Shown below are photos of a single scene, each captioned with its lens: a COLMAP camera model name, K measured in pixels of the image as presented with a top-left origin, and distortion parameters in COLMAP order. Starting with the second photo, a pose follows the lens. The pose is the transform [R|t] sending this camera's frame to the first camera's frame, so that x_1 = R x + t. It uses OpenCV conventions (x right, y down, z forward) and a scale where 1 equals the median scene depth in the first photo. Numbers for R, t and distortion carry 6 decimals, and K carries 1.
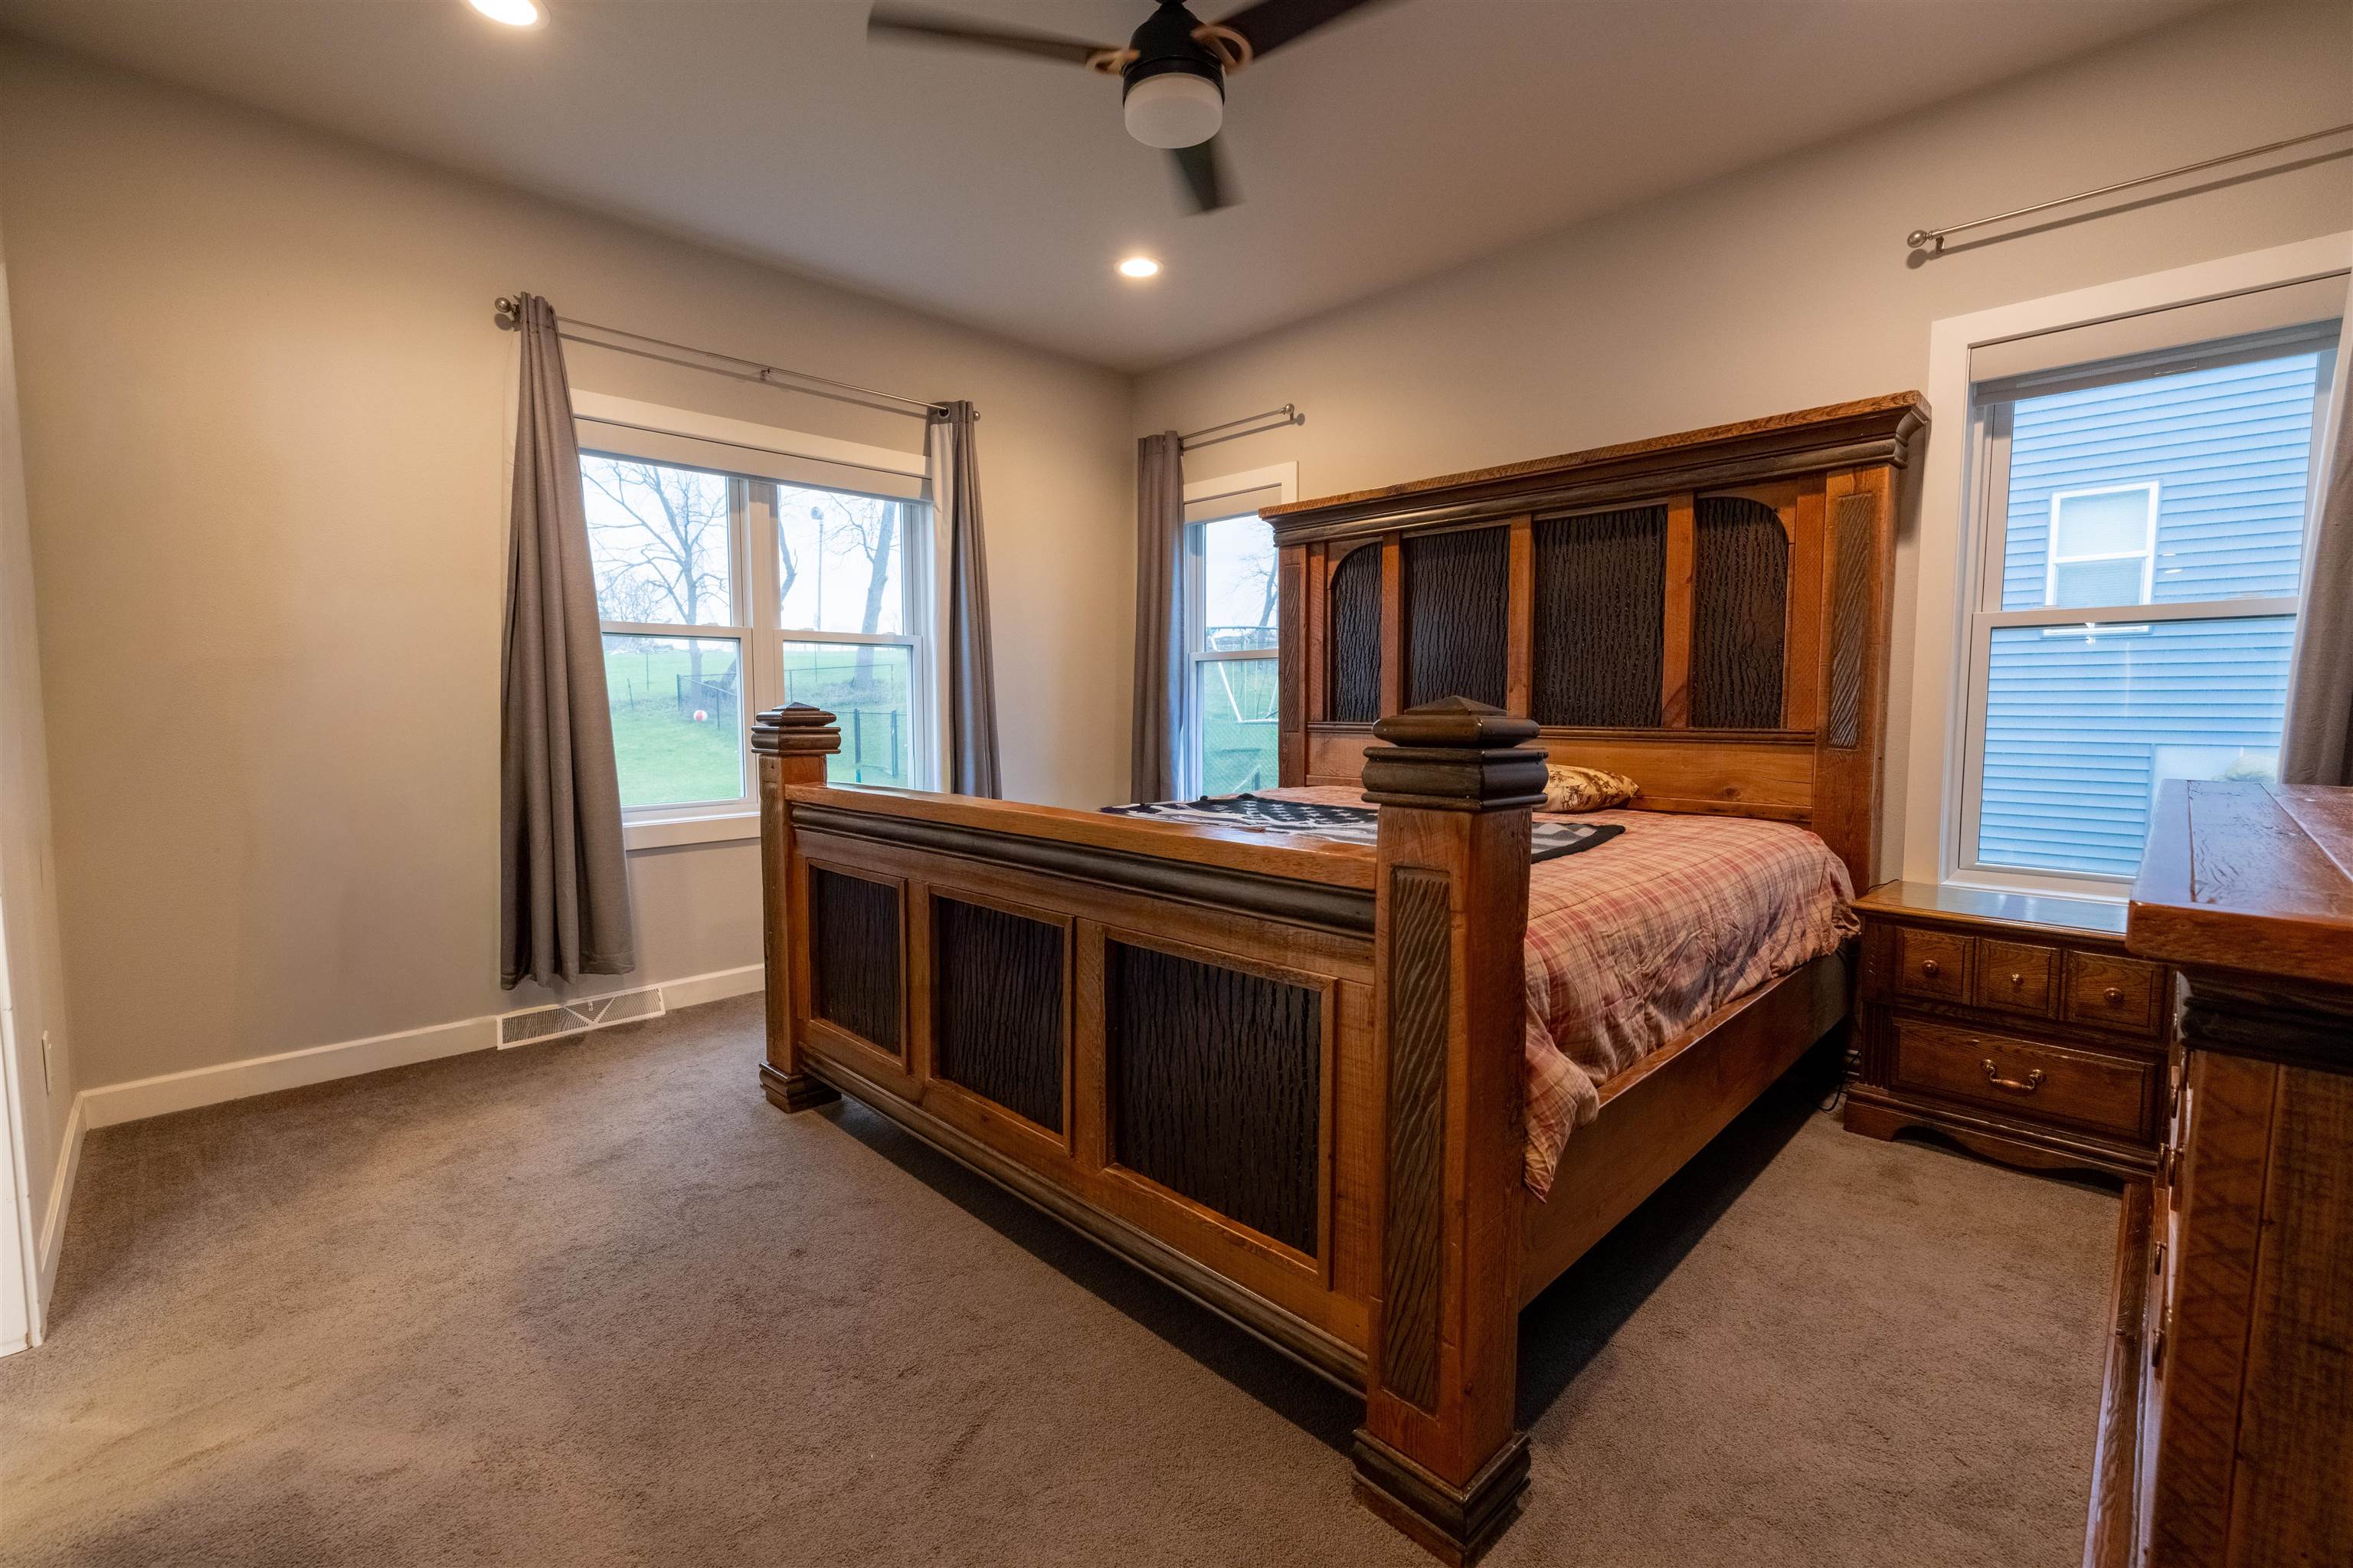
lens RADIAL K [[1030.5, 0, 1171.6], [0, 1030.5, 781.7], [0, 0, 1]] dist [-0.000753, 0.000311]
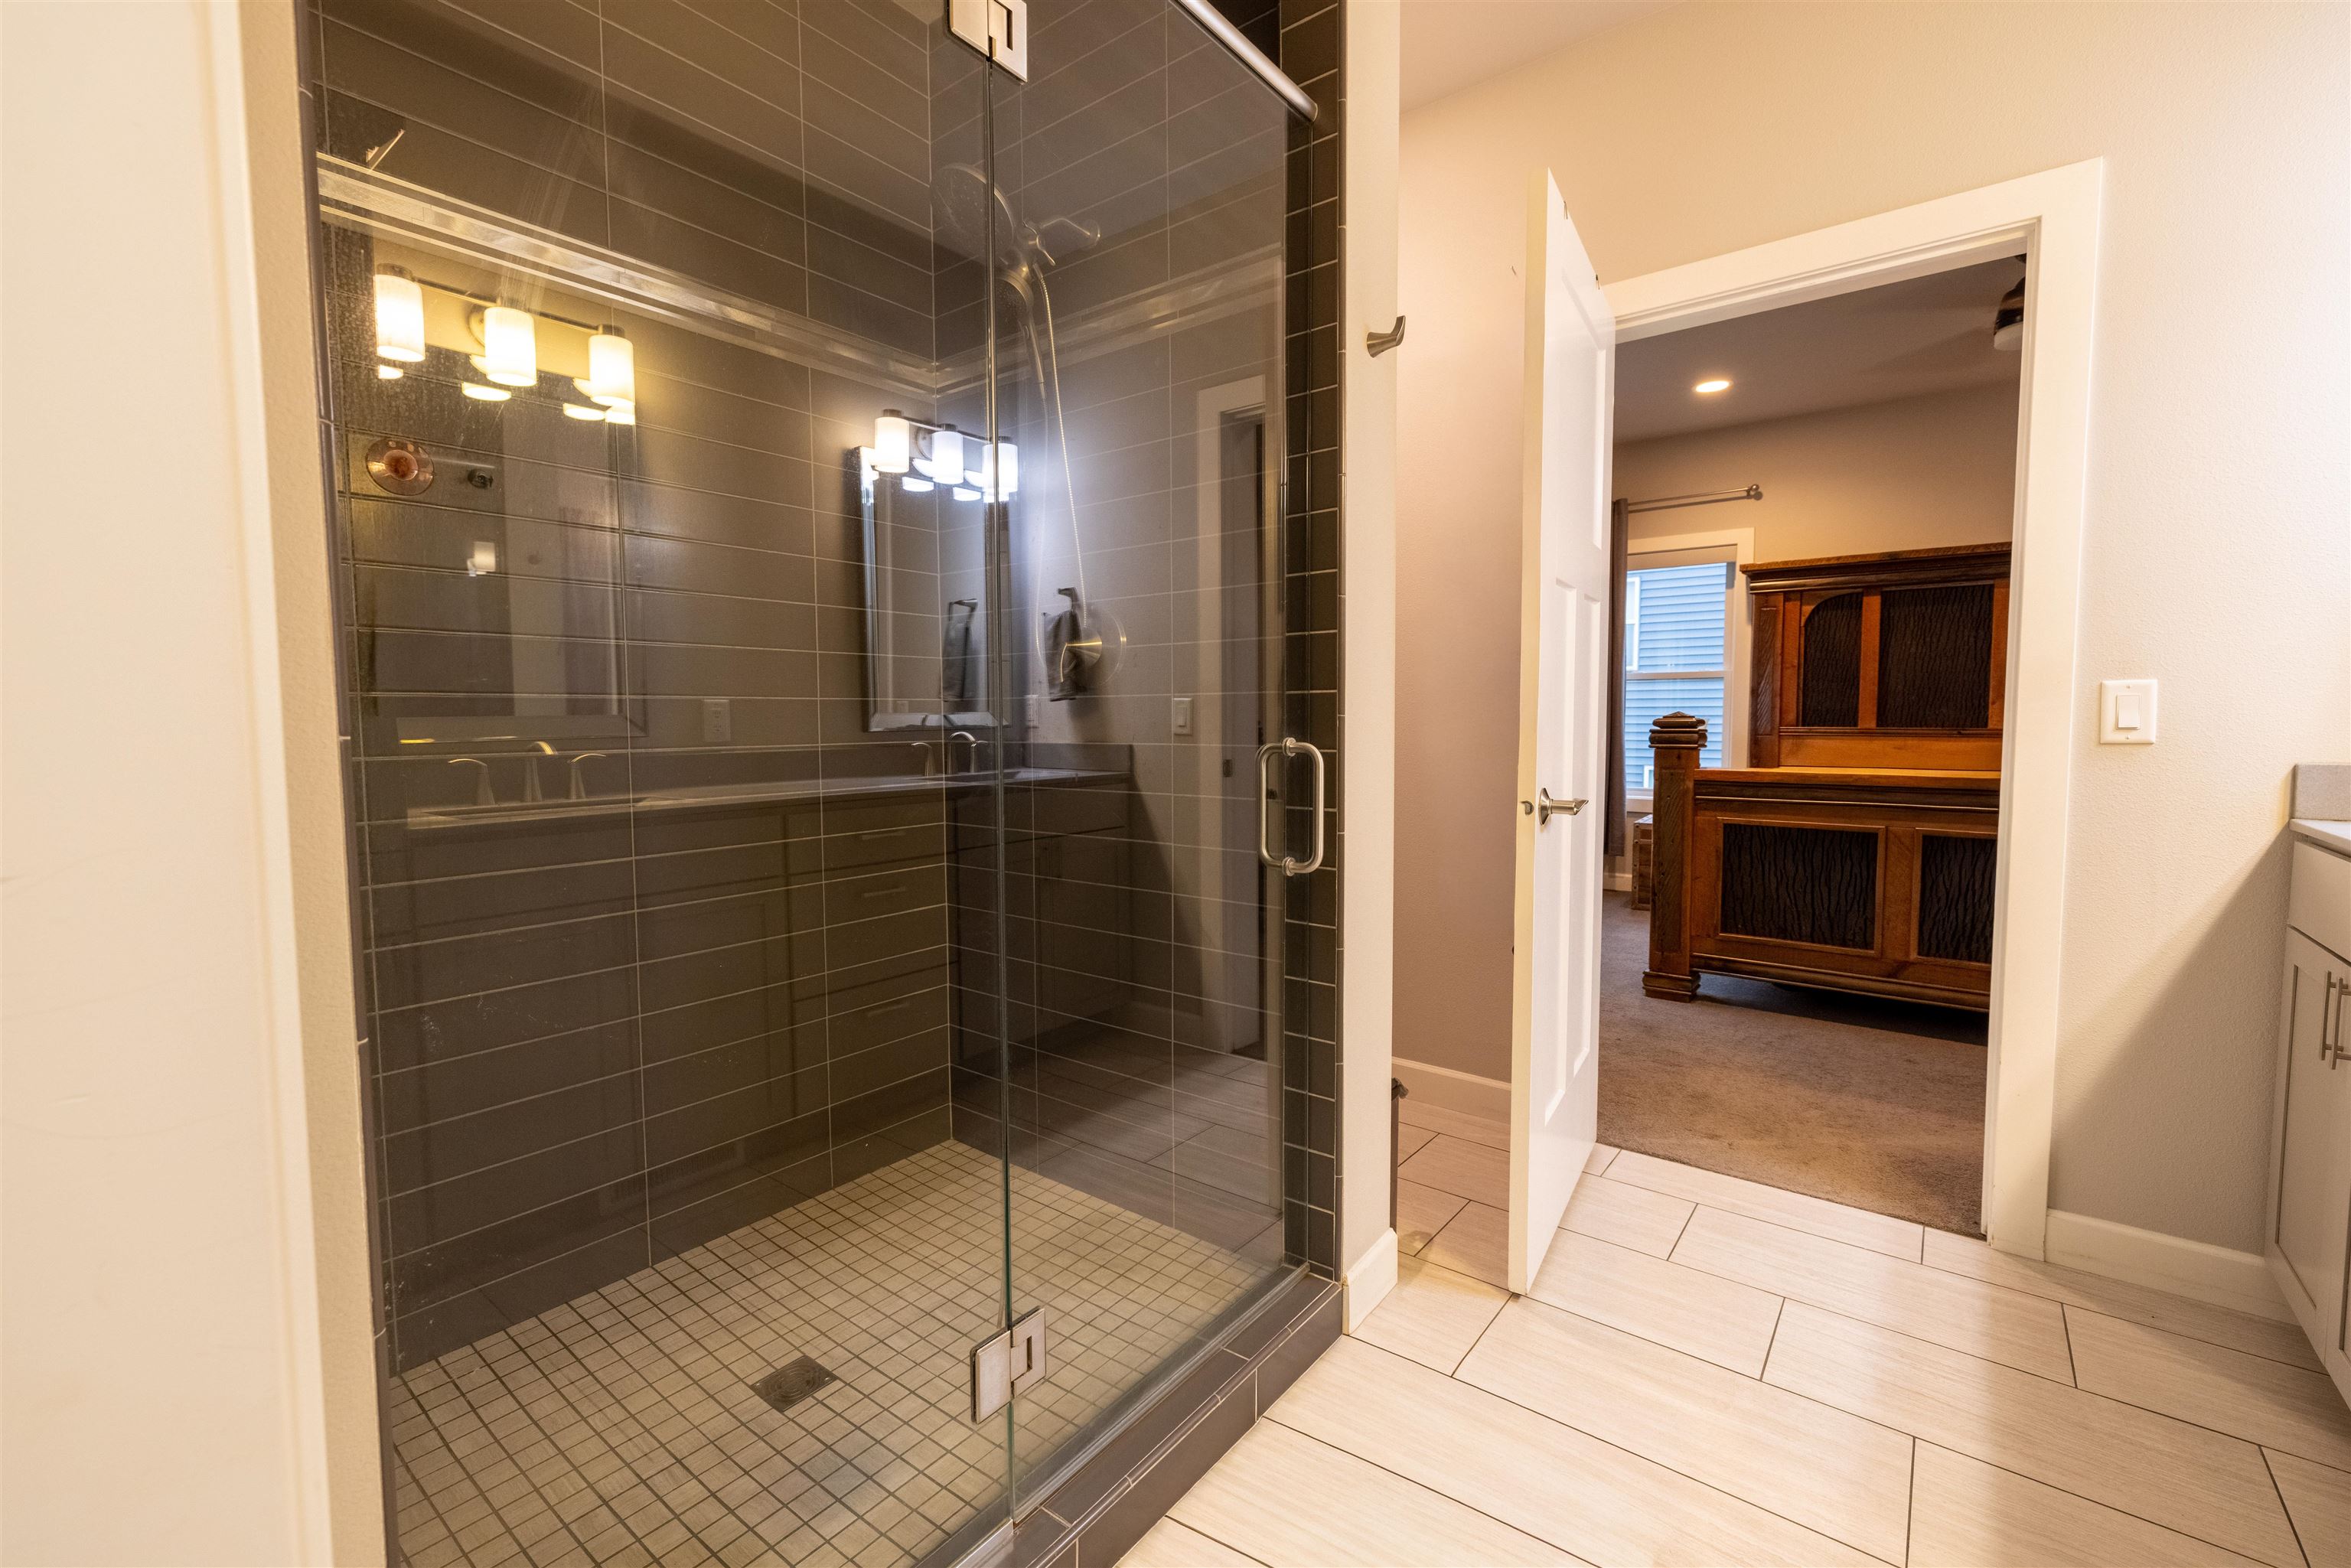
lens RADIAL K [[1029.6, 0, 1184.5], [0, 1029.6, 786.4], [0, 0, 1]] dist [-0.000753, 0.000311]
pose [[0.991723, -0.009255, 0.128060, -0.838882], [0.010366, 0.999914, -0.008017, 0.020247], [-0.127975, 0.009278, 0.991734, -0.210406]]
